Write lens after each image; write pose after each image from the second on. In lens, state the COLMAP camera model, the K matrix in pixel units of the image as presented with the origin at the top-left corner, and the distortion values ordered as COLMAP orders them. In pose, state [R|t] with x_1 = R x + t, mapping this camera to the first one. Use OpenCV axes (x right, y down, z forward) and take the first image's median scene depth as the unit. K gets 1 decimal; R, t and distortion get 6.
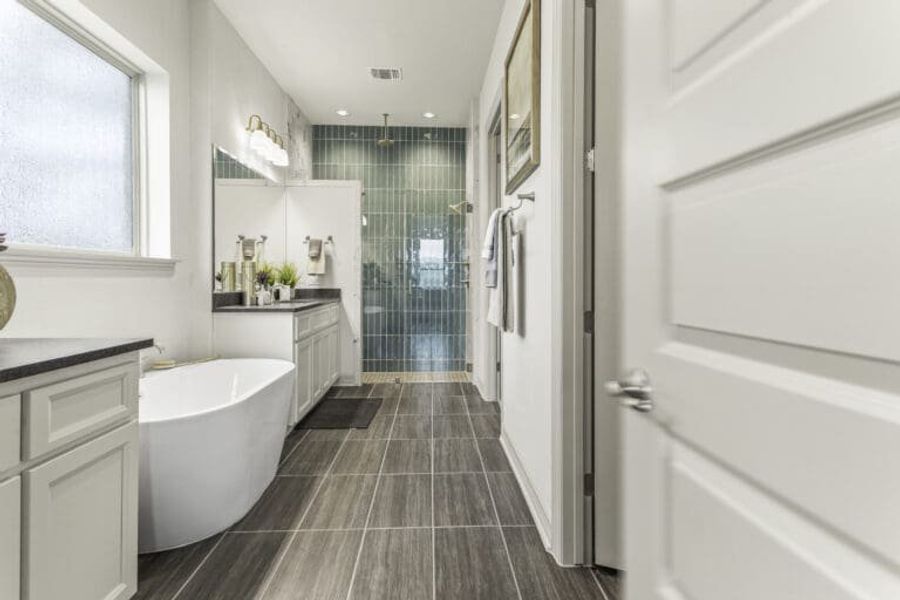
lens RADIAL K [[511.8, 0, 450.9], [0, 511.8, 295.5], [0, 0, 1]] dist [0.011663, 0.001420]
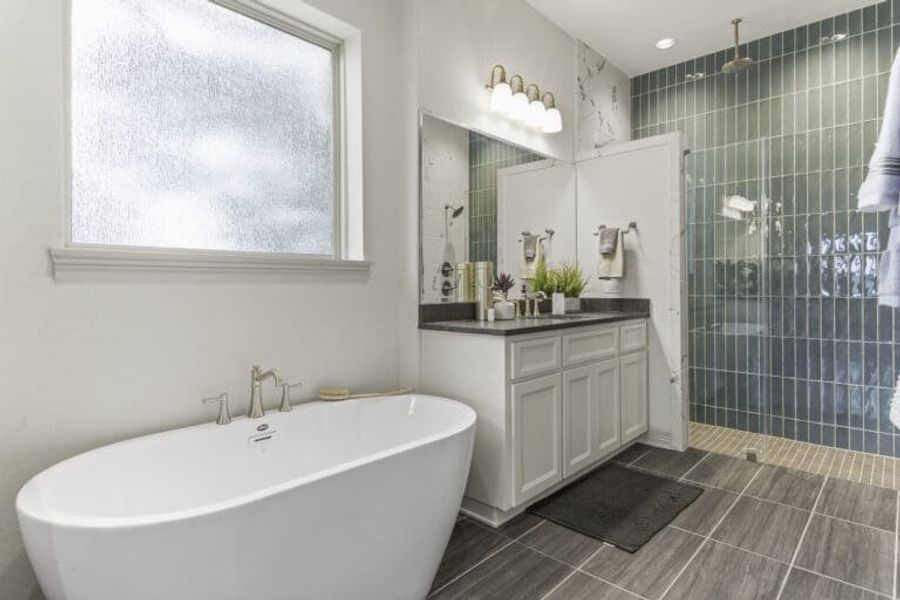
lens RADIAL K [[511.8, 0, 409.2], [0, 511.8, 285.7], [0, 0, 1]] dist [0.011663, 0.001420]
pose [[0.697370, -0.004405, -0.716698, 0.048924], [-0.018262, 0.999547, -0.023912, -0.008848], [0.716478, 0.029764, 0.696974, 0.313001]]
